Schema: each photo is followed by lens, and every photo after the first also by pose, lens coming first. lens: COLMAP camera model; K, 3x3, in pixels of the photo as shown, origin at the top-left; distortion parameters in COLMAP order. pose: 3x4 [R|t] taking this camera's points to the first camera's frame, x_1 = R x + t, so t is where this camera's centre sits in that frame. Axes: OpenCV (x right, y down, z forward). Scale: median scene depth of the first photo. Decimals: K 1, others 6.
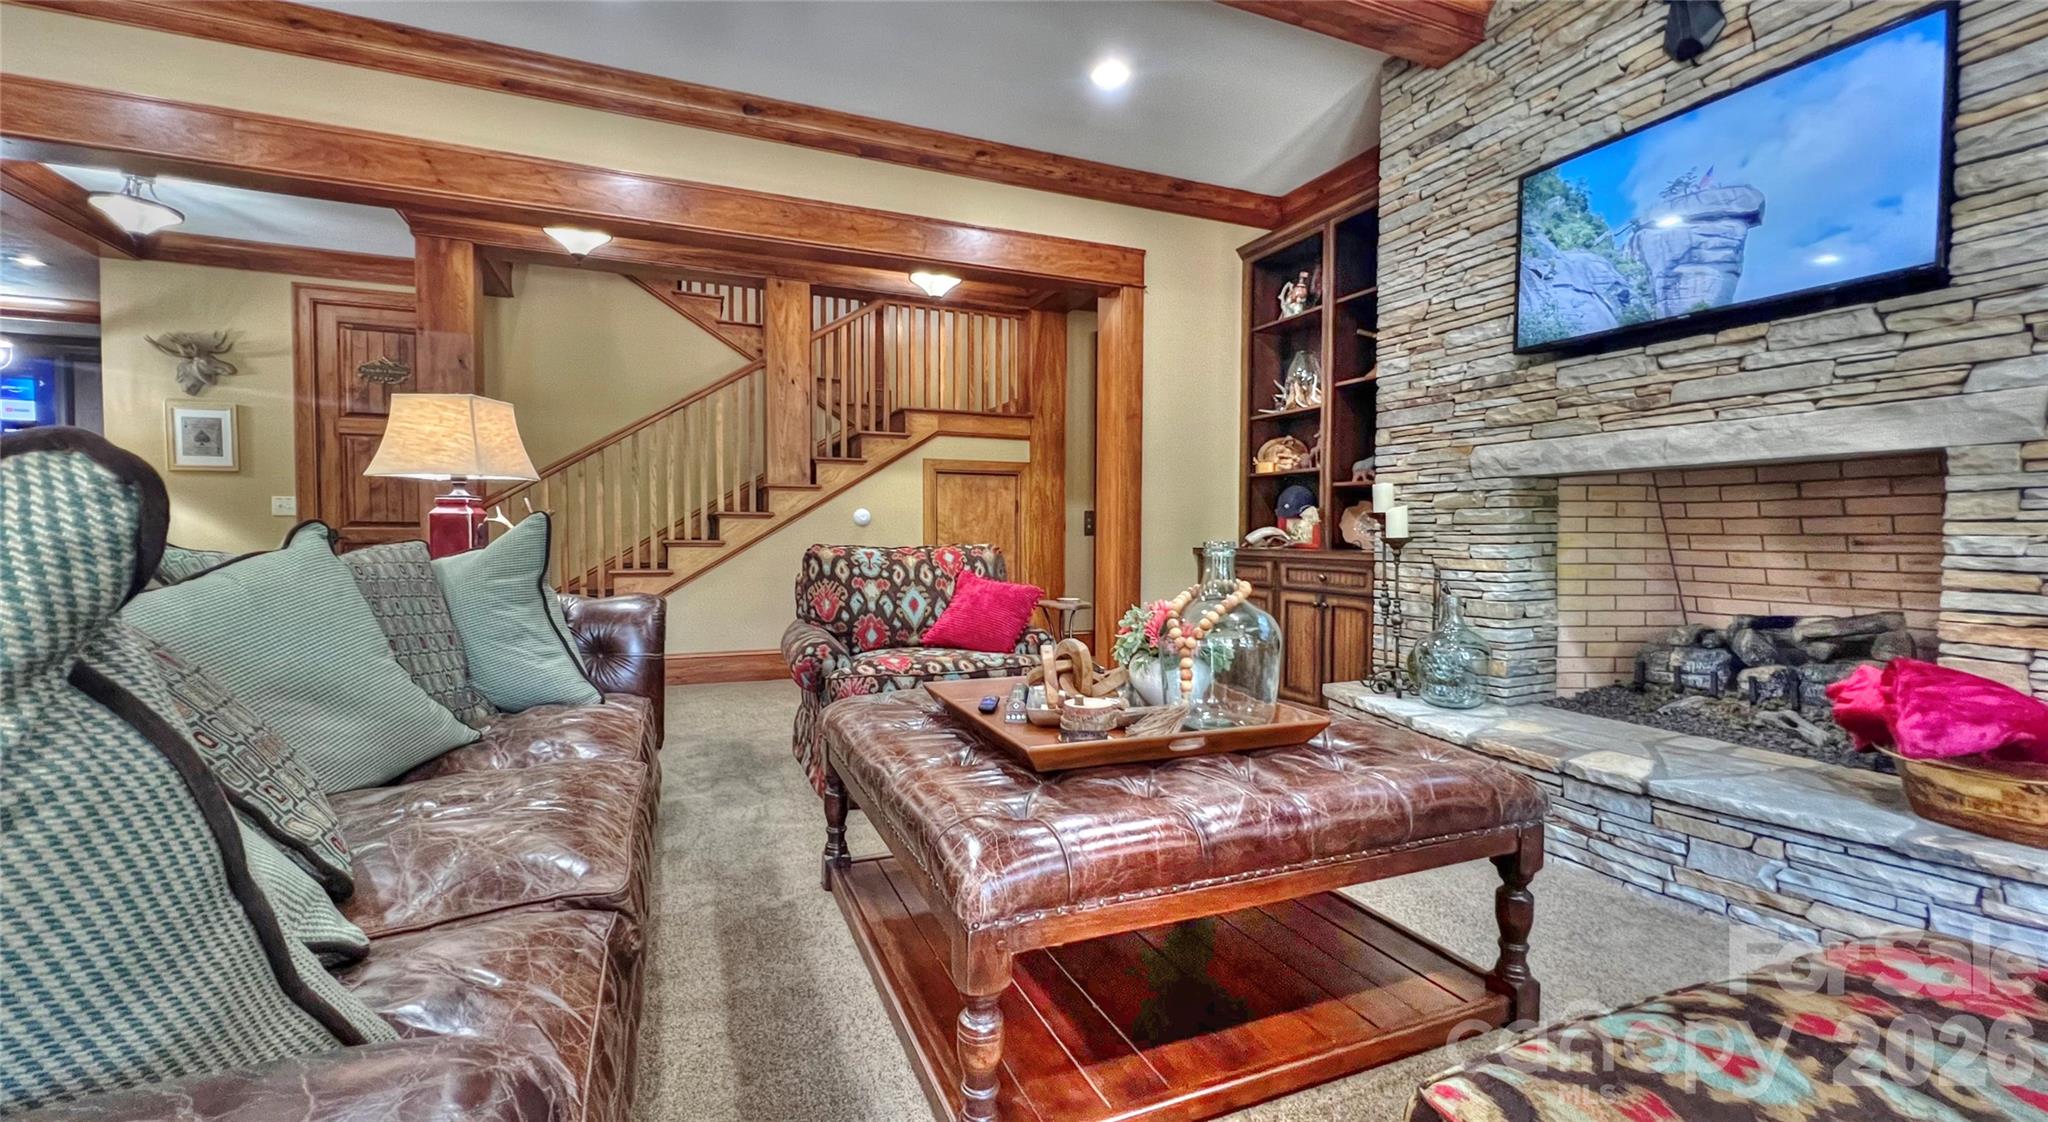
lens RADIAL K [[820.5, 0, 1013.5], [0, 820.5, 557.4], [0, 0, 1]] dist [0.000755, 0.000298]
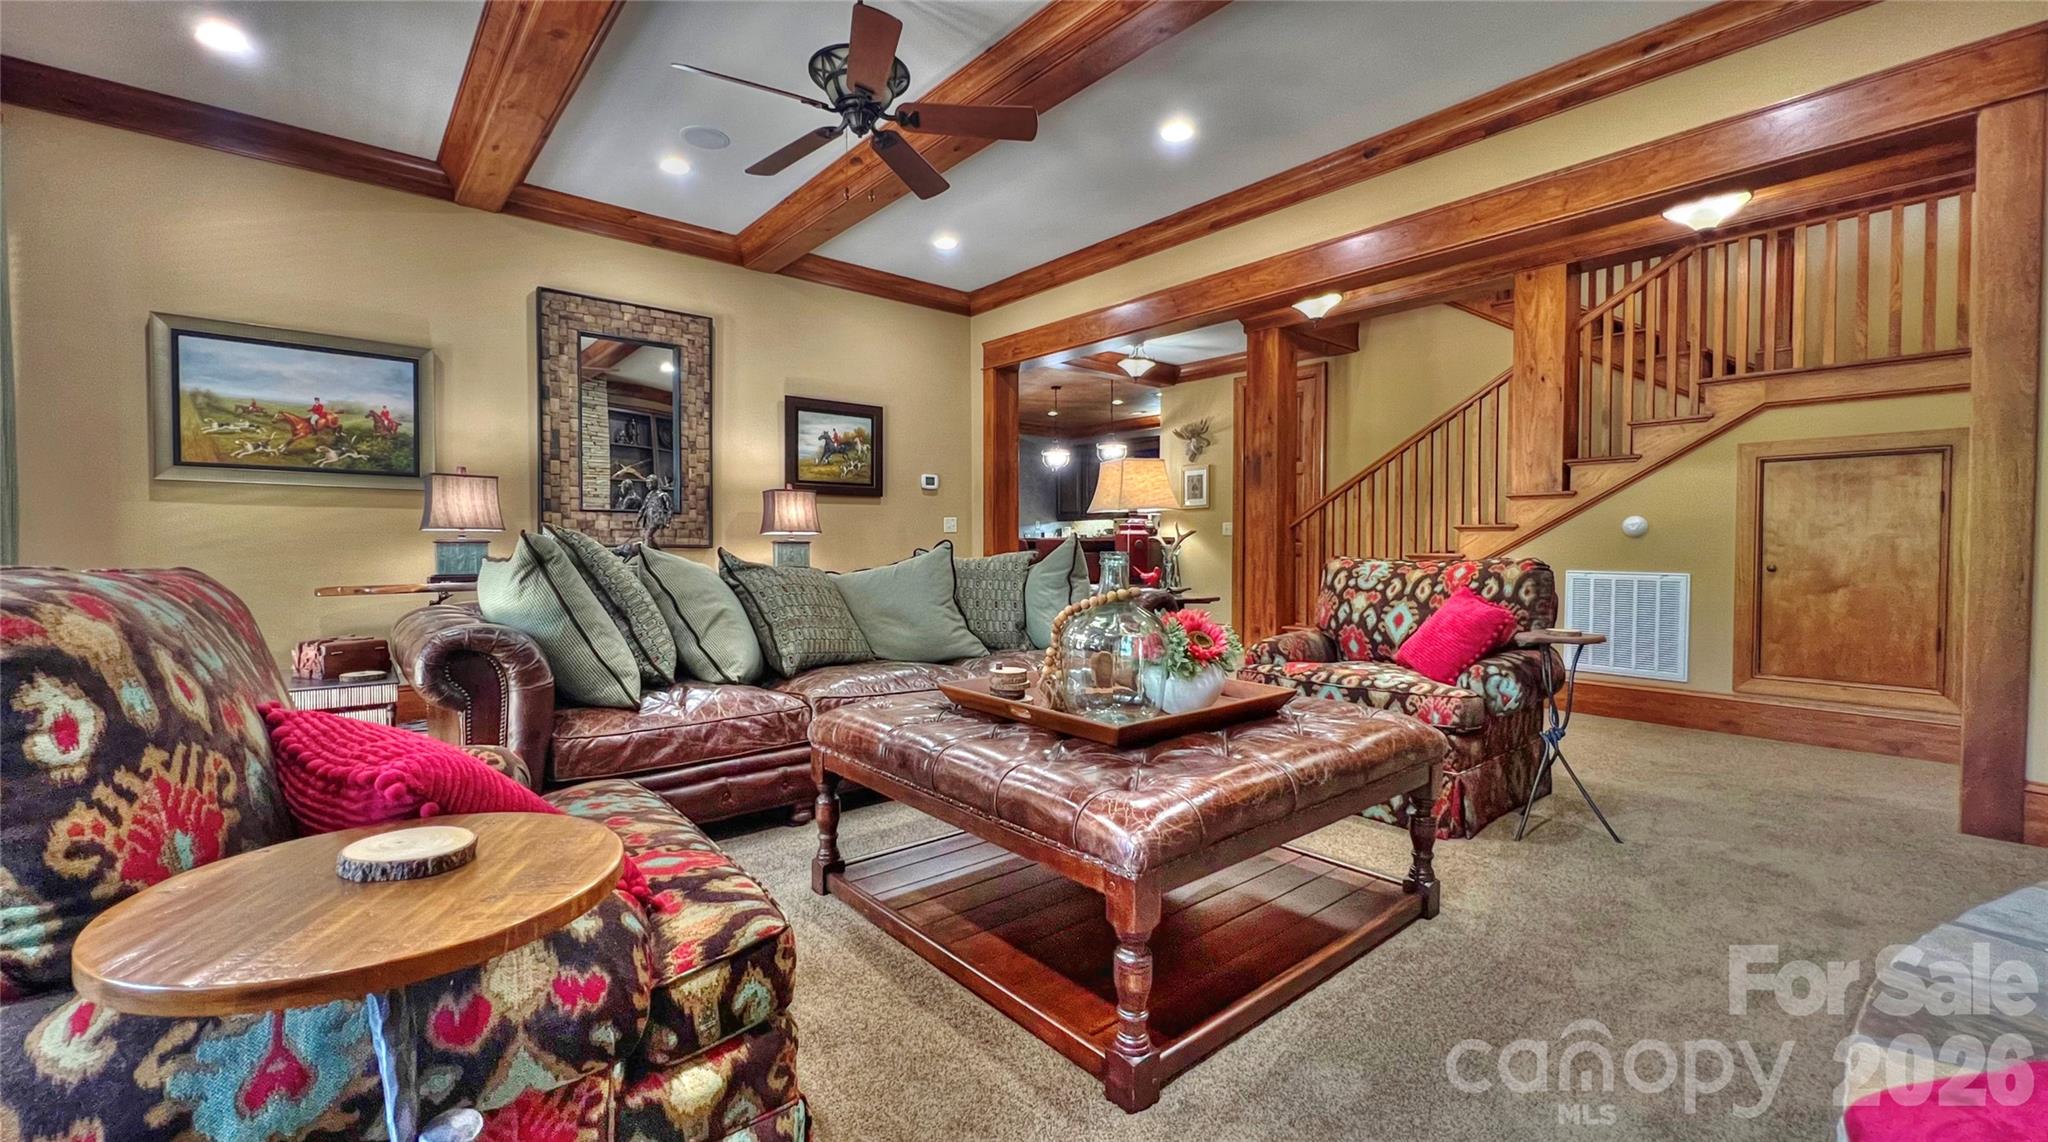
lens RADIAL K [[825.2, 0, 1019.9], [0, 825.2, 564.7], [0, 0, 1]] dist [0.011105, 0.000154]
pose [[0.313648, 0.018570, -0.949358, 0.500393], [-0.028127, 0.999552, 0.010259, -0.003797], [0.949123, 0.023485, 0.314030, 0.205085]]
